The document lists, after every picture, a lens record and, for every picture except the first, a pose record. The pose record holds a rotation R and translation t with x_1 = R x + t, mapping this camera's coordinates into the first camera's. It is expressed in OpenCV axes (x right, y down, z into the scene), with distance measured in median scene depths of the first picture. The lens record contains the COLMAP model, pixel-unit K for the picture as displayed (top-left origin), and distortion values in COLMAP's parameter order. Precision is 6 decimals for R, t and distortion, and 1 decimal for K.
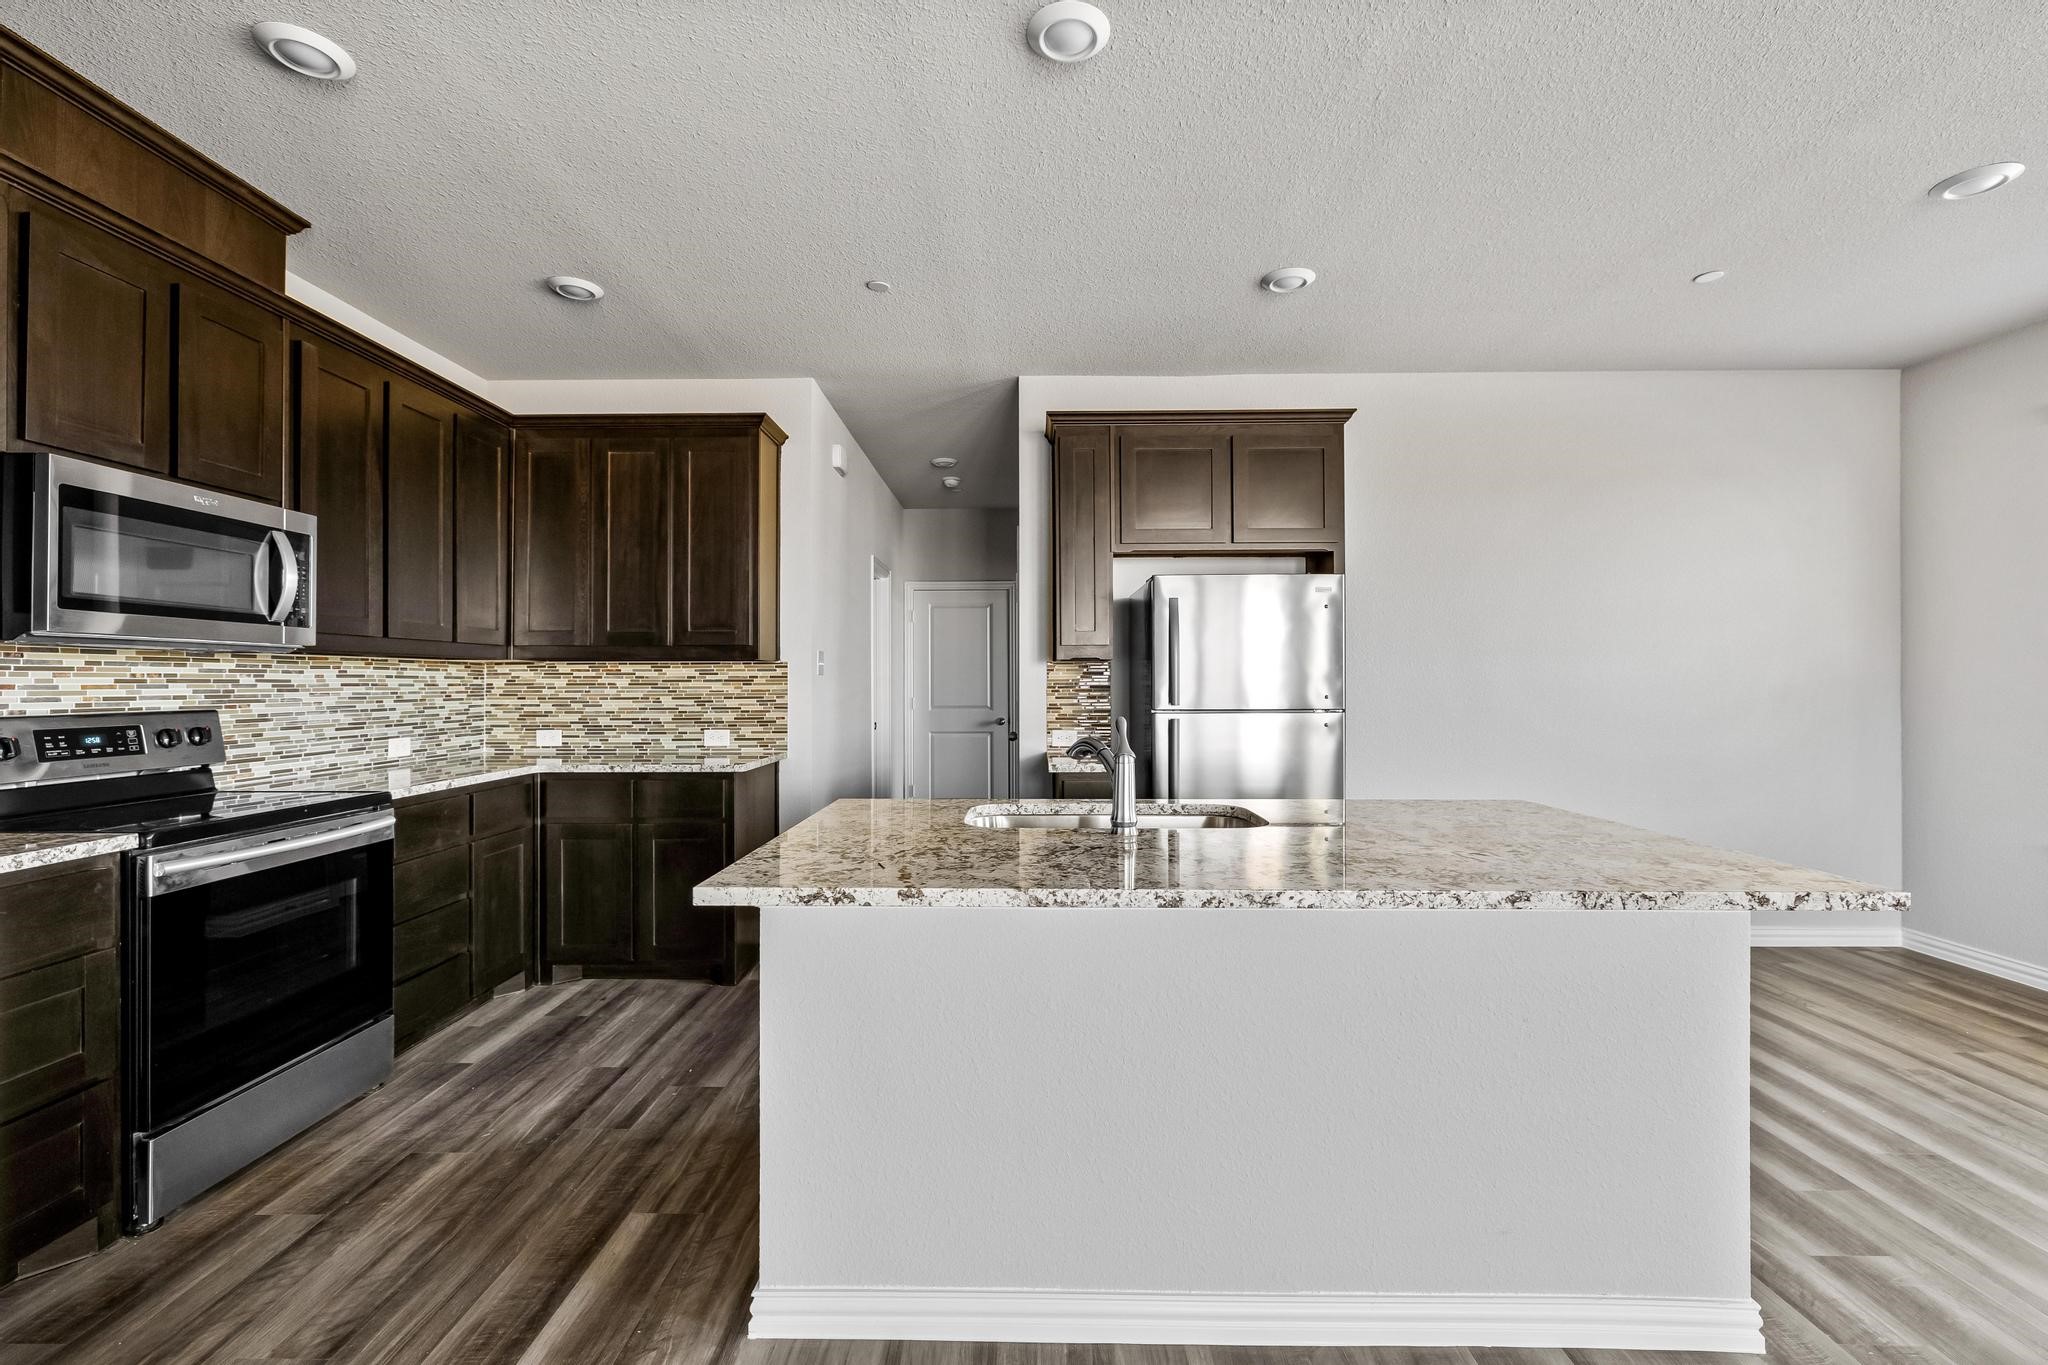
lens RADIAL K [[887.4, 0, 1023.0], [0, 887.4, 680.7], [0, 0, 1]] dist [0.000310, -0.000009]
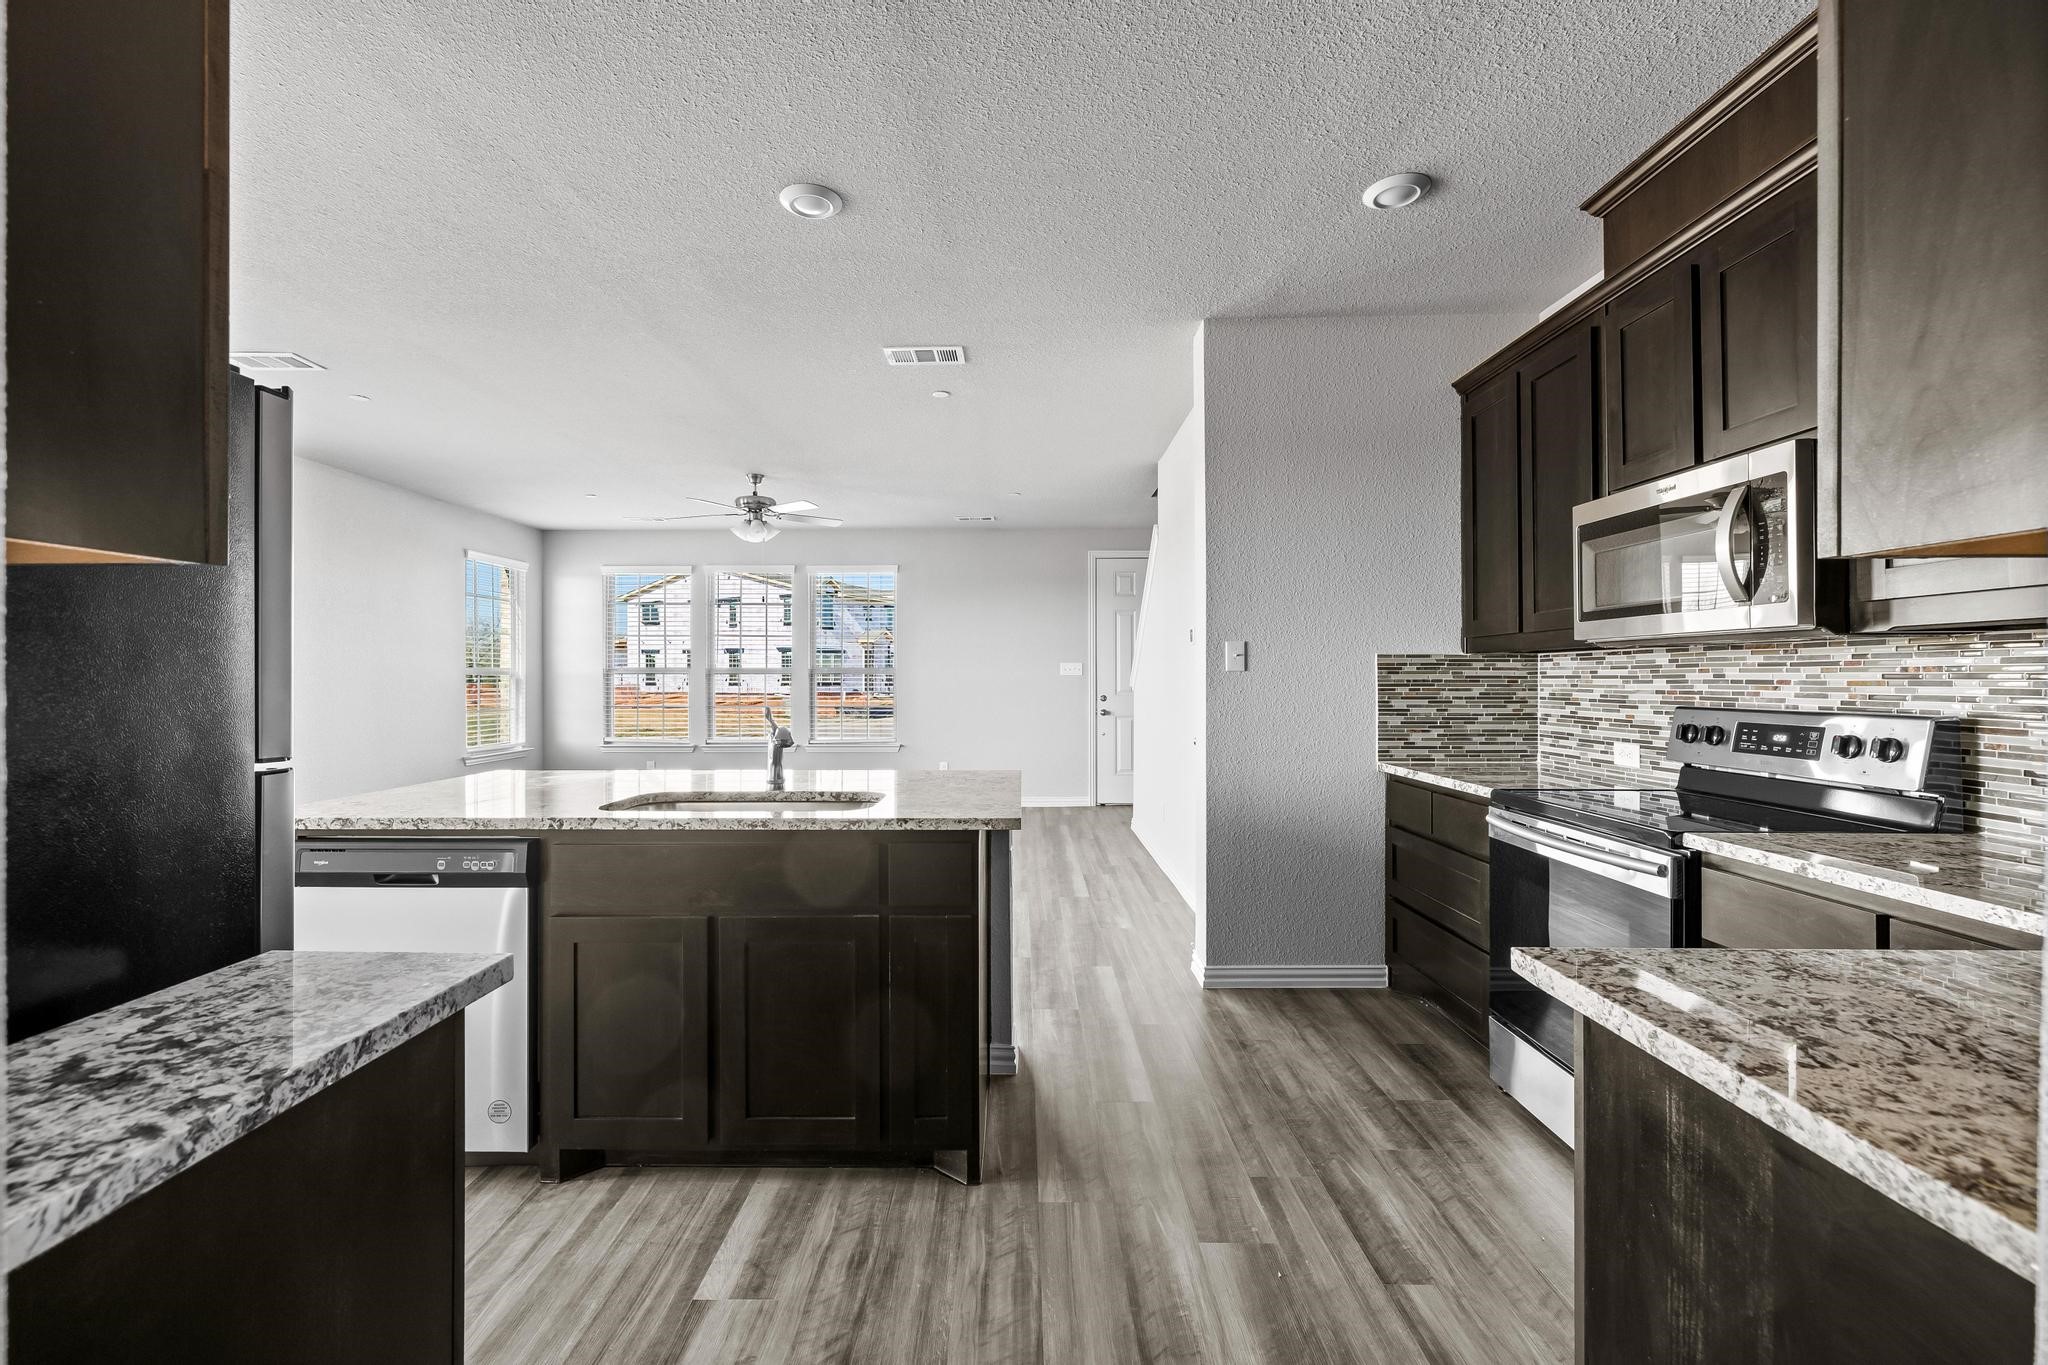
lens RADIAL K [[887.4, 0, 1023.7], [0, 887.4, 679.9], [0, 0, 1]] dist [0.000310, -0.000009]
pose [[-0.999927, 0.004094, -0.011408, -0.212133], [0.004076, 0.999990, 0.001555, -0.000972], [0.011414, 0.001508, -0.999934, 1.939311]]
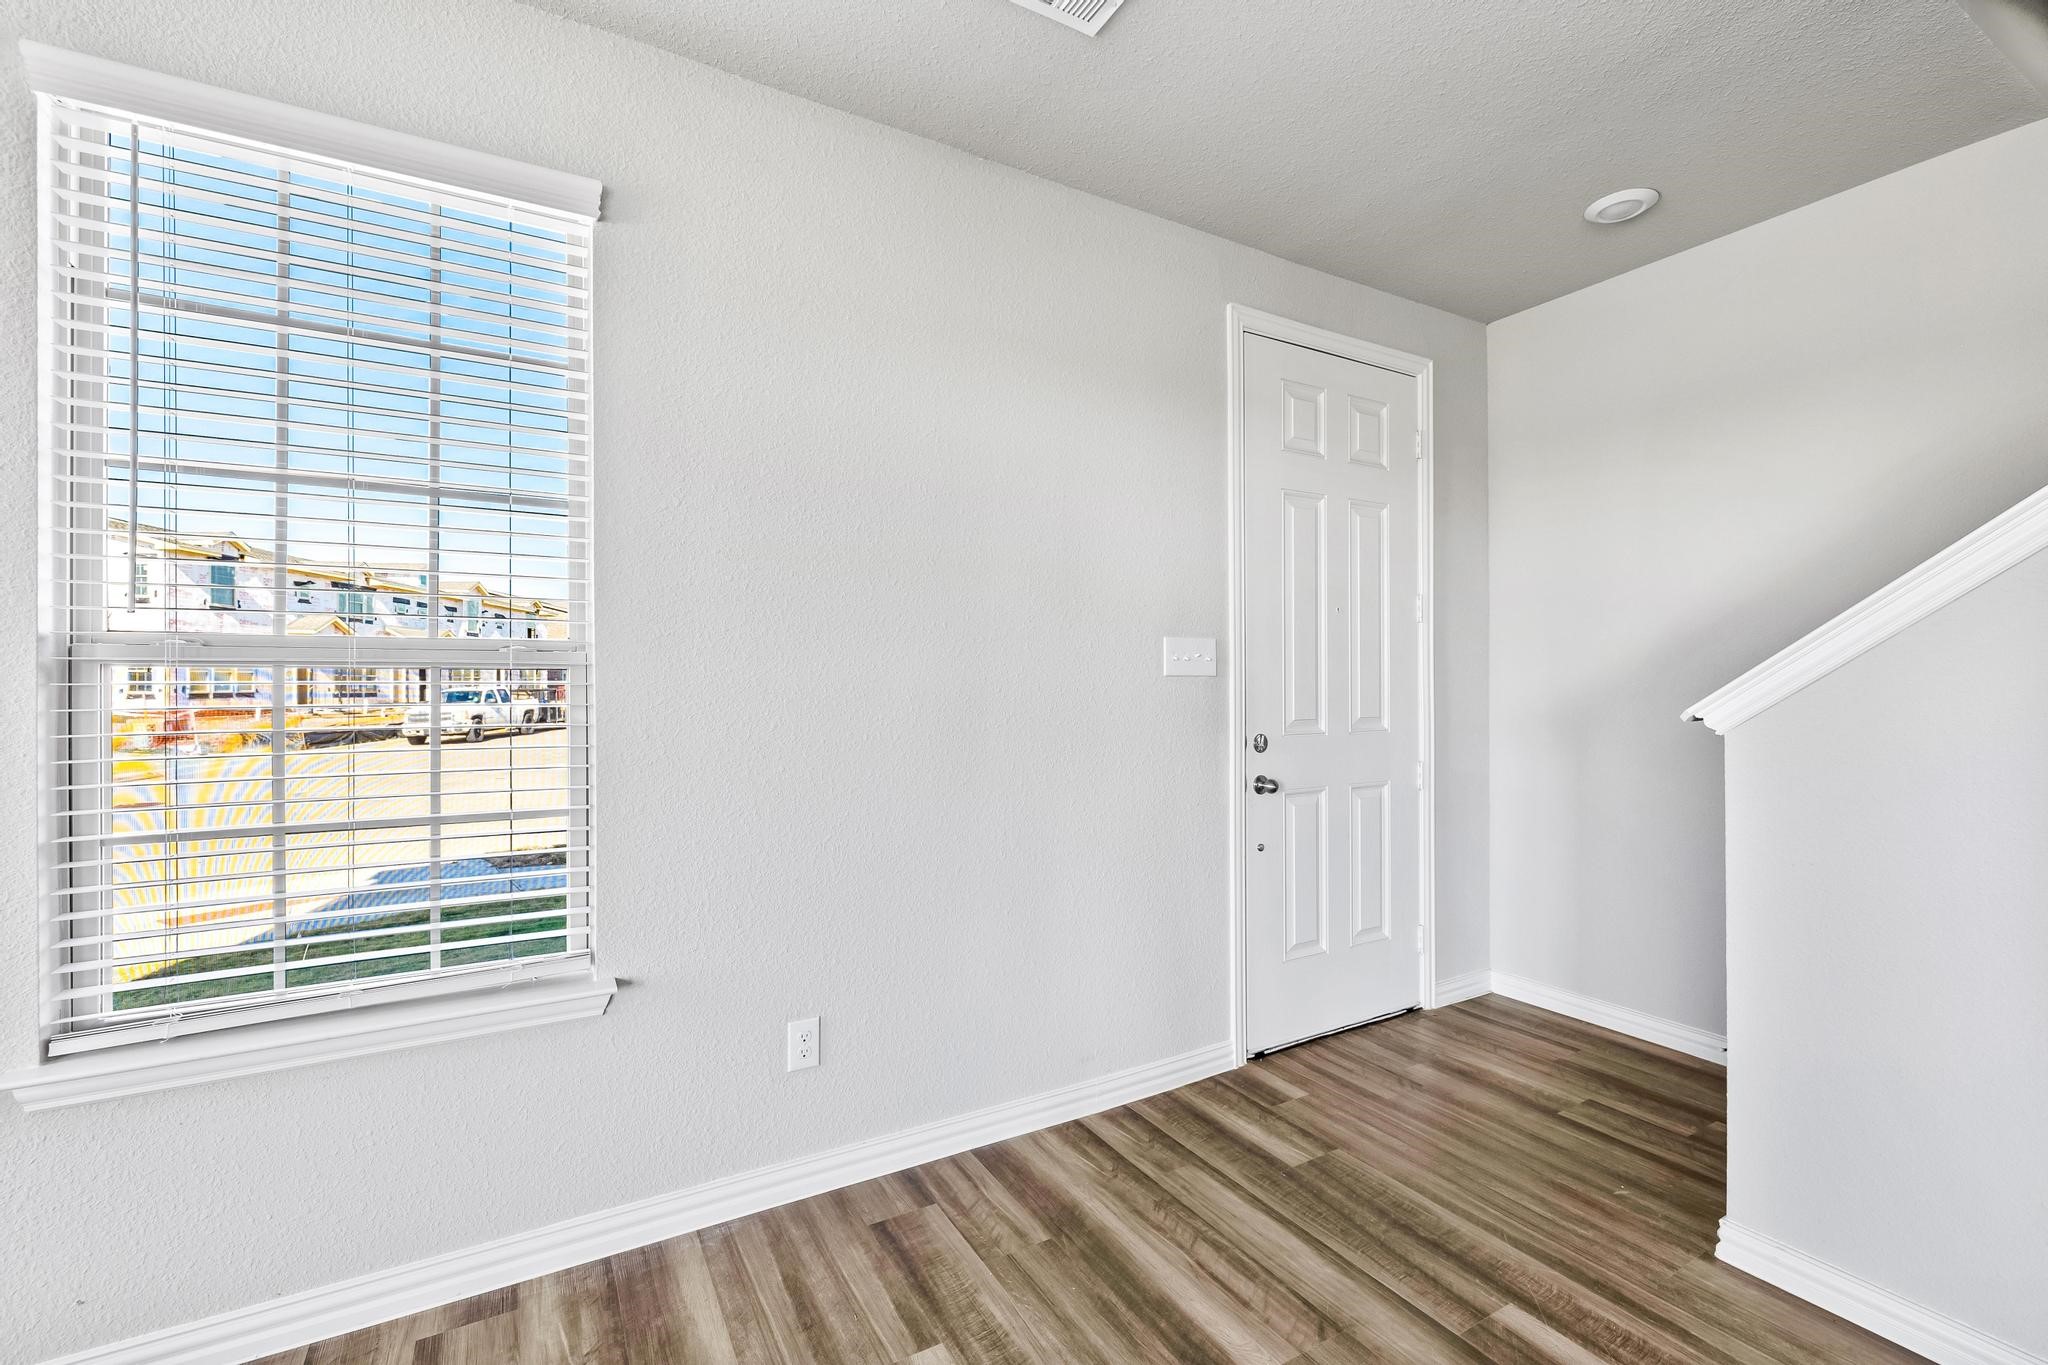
lens RADIAL K [[887.4, 0, 1013.2], [0, 887.4, 682.2], [0, 0, 1]] dist [0.000310, -0.000009]
pose [[-0.868423, 0.000154, -0.495825, -0.156696], [0.003539, 0.999976, -0.005887, -0.000621], [0.495812, -0.006867, -0.868403, 1.662834]]
